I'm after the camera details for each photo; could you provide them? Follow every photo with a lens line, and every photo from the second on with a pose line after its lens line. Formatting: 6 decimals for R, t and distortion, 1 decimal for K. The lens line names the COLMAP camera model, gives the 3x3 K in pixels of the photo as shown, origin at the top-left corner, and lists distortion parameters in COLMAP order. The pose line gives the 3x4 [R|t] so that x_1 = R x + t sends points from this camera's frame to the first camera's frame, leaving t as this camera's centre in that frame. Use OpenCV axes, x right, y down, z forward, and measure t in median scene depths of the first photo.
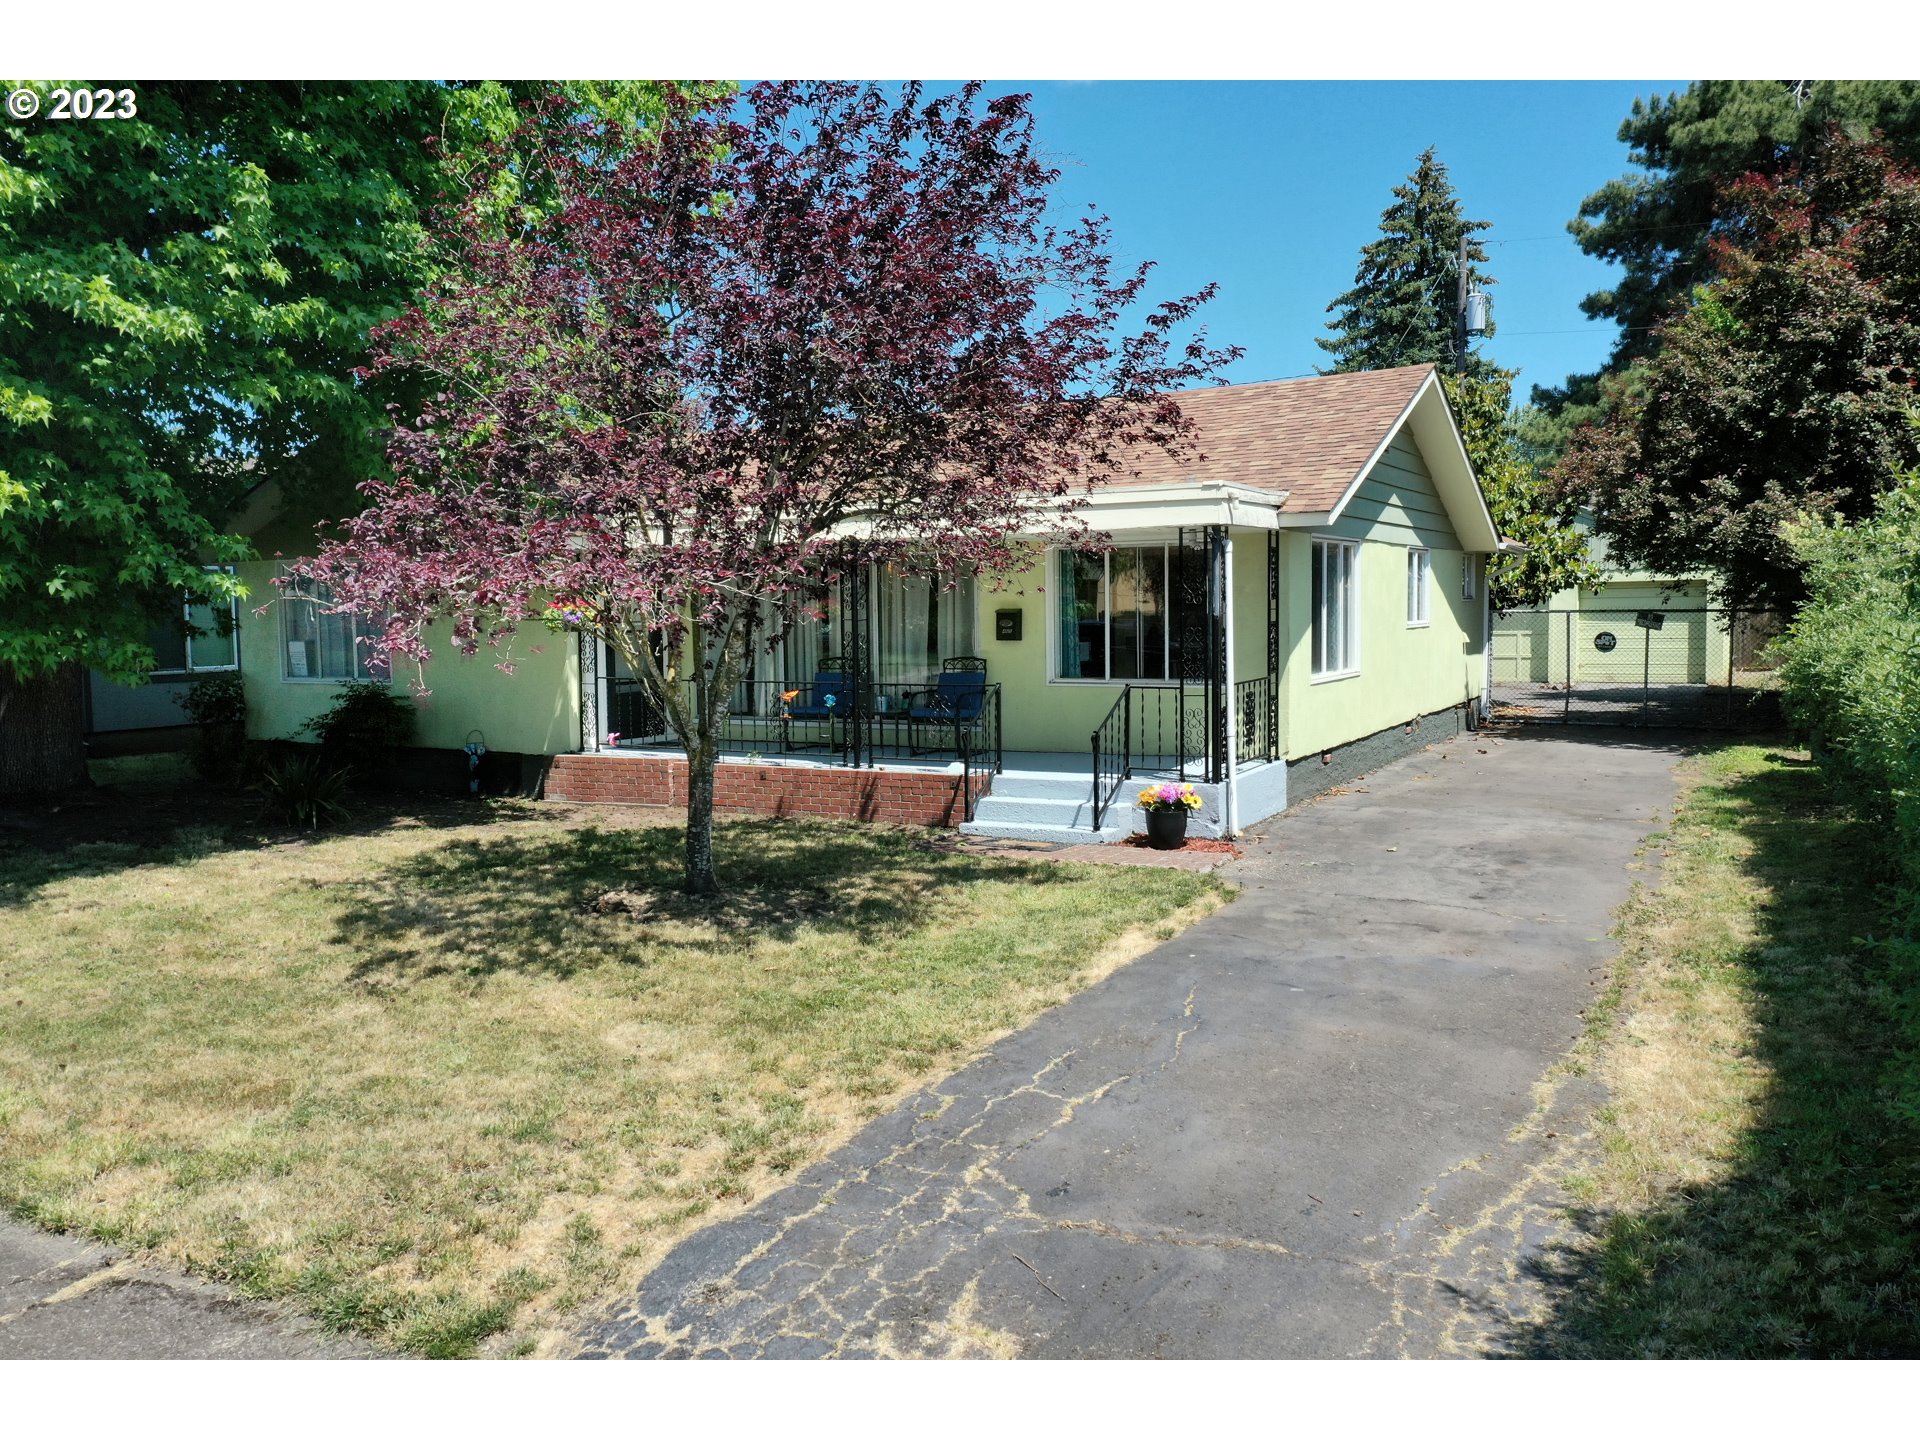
lens RADIAL K [[1517.0, 0, 1002.8], [0, 1517.0, 726.0], [0, 0, 1]] dist [-0.010950, -0.010927]
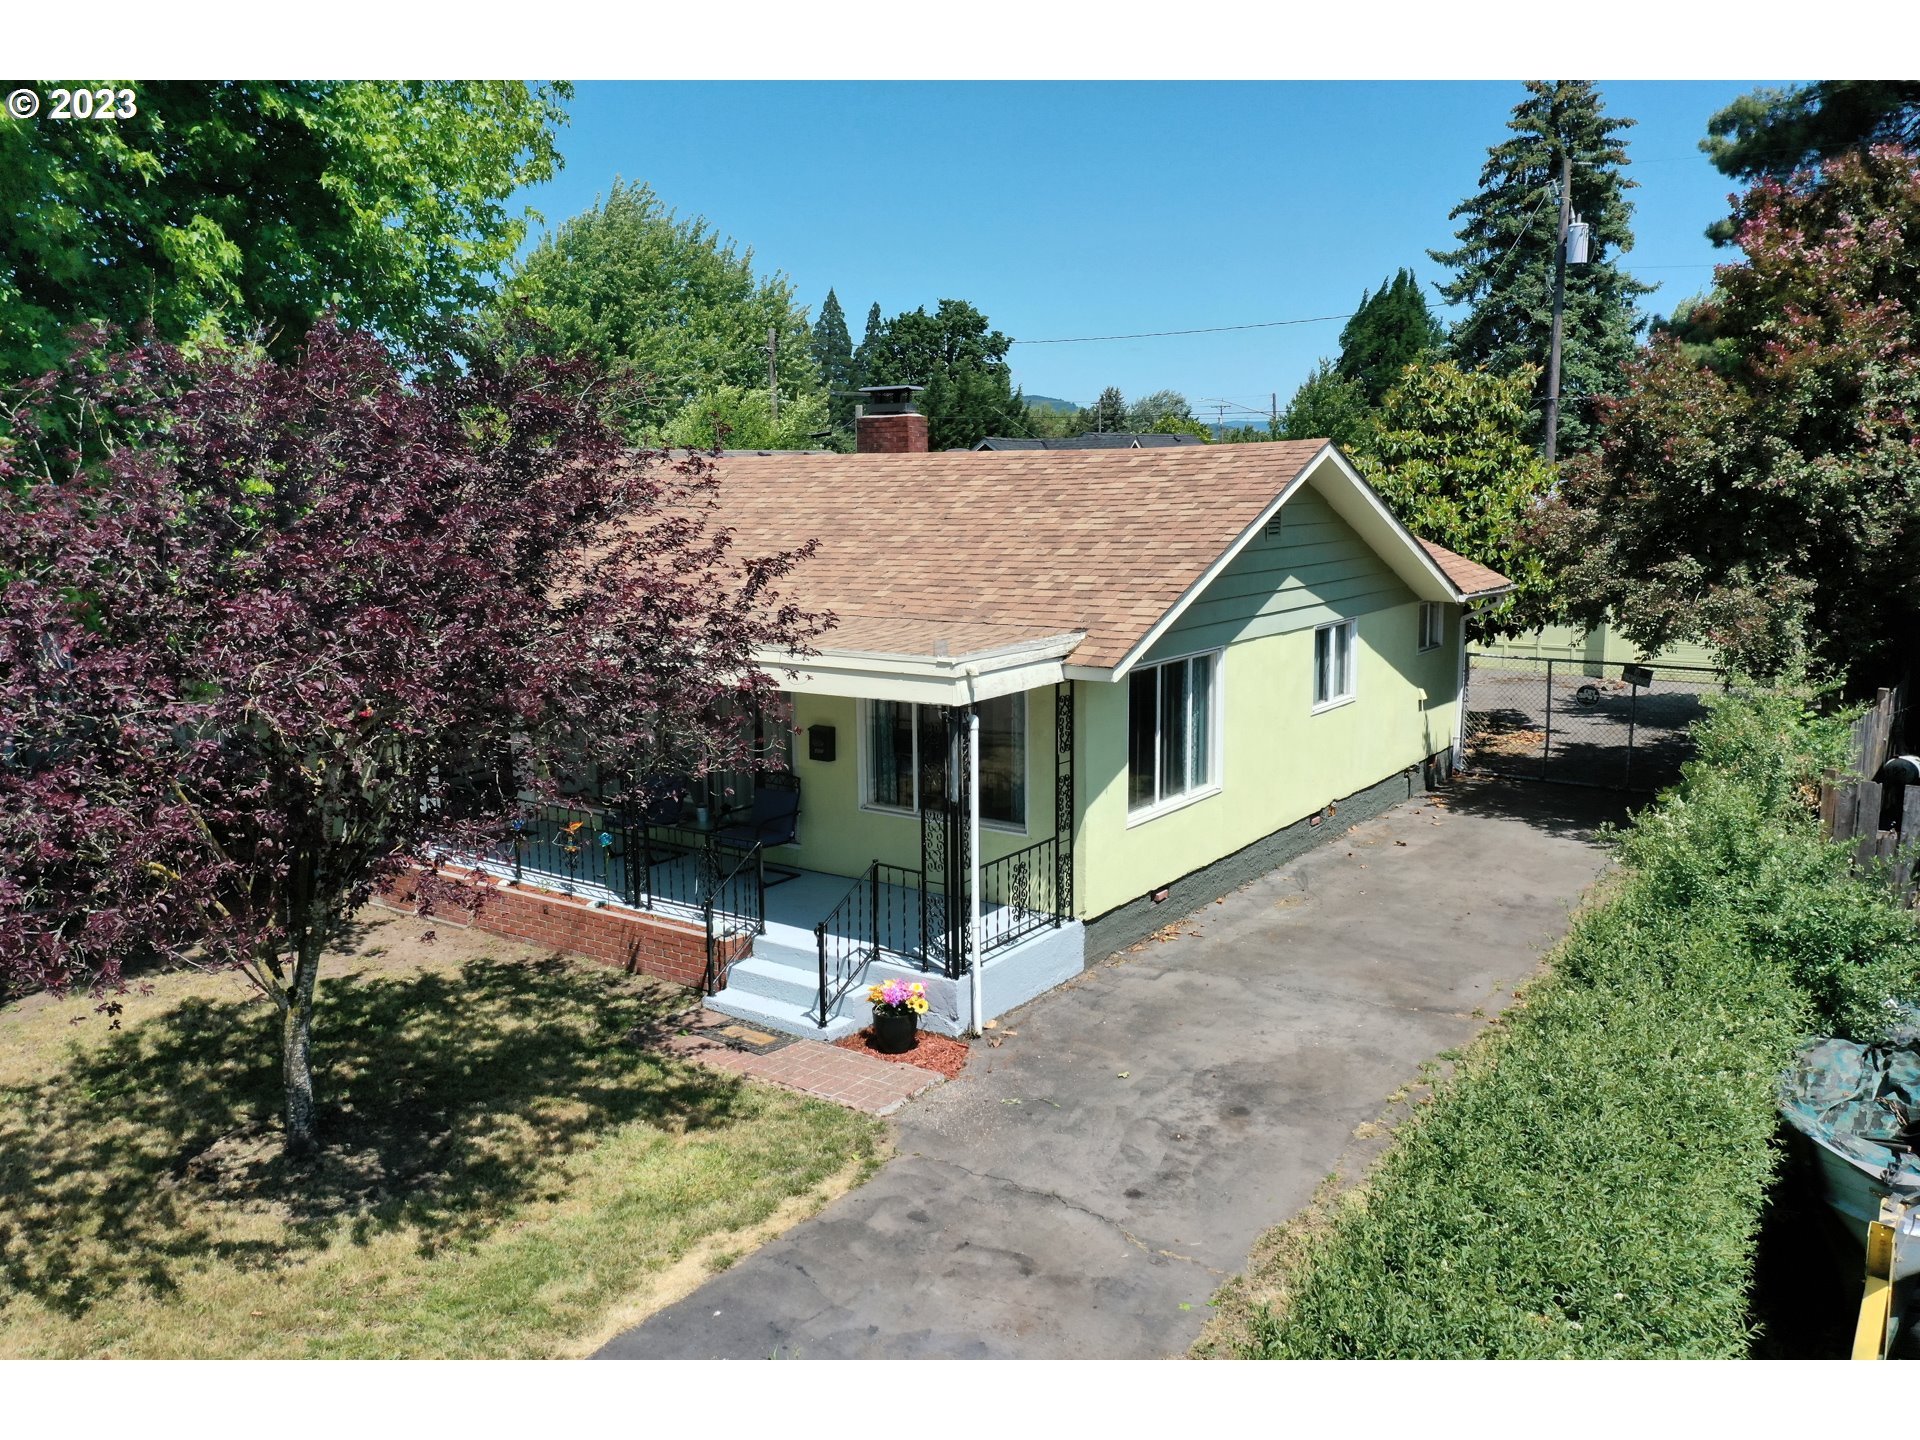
lens RADIAL K [[1517.0, 0, 1002.8], [0, 1517.0, 726.0], [0, 0, 1]] dist [-0.010950, -0.010927]
pose [[0.992934, 0.027547, -0.115423, 0.352024], [-0.017233, 0.995845, 0.089423, -0.257343], [0.117407, -0.086802, 0.989283, 0.132825]]
